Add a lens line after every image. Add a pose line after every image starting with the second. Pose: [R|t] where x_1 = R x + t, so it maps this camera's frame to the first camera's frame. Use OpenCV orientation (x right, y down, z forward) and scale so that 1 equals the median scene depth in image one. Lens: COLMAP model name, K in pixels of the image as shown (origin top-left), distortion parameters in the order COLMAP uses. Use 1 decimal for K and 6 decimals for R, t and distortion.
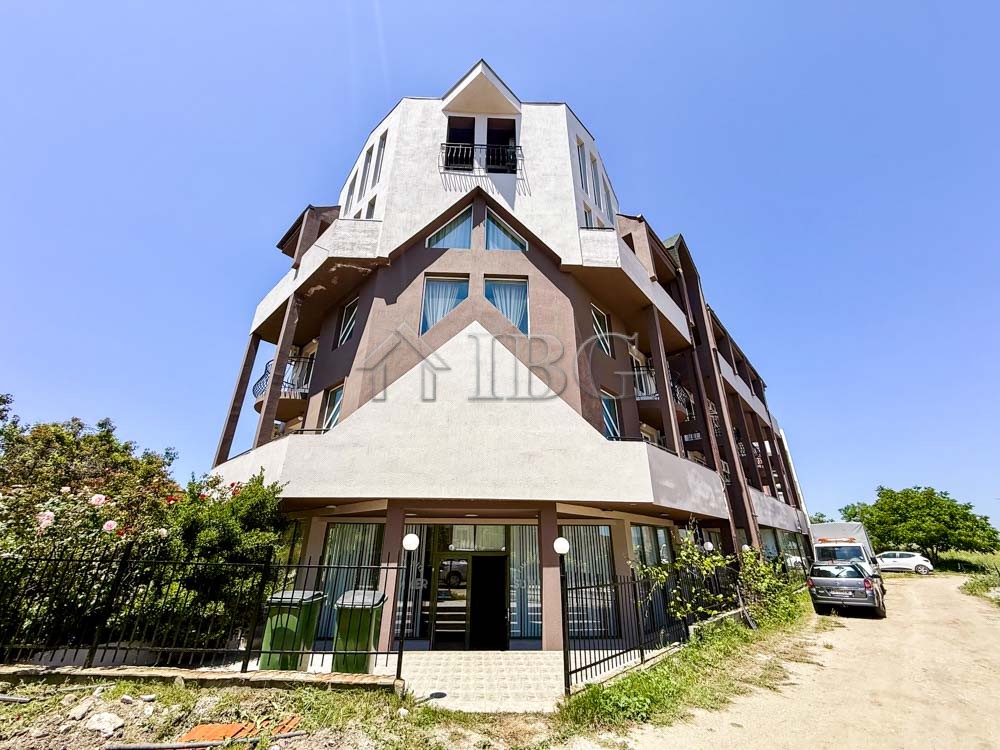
lens RADIAL K [[402.1, 0, 499.1], [0, 402.1, 374.8], [0, 0, 1]] dist [-0.000767, 0.000166]
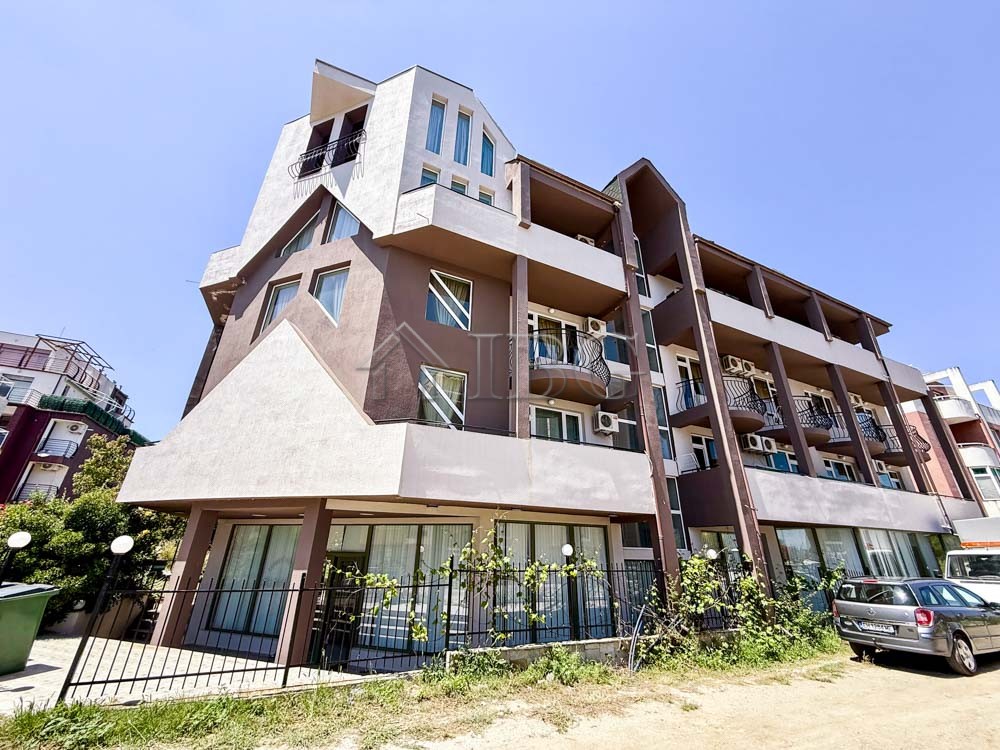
lens RADIAL K [[402.1, 0, 501.6], [0, 402.1, 374.3], [0, 0, 1]] dist [-0.000767, 0.000166]
pose [[0.919723, -0.146865, -0.364059, 0.735075], [0.144184, 0.988942, -0.034697, 0.107000], [0.365130, -0.020580, 0.930729, 0.255235]]
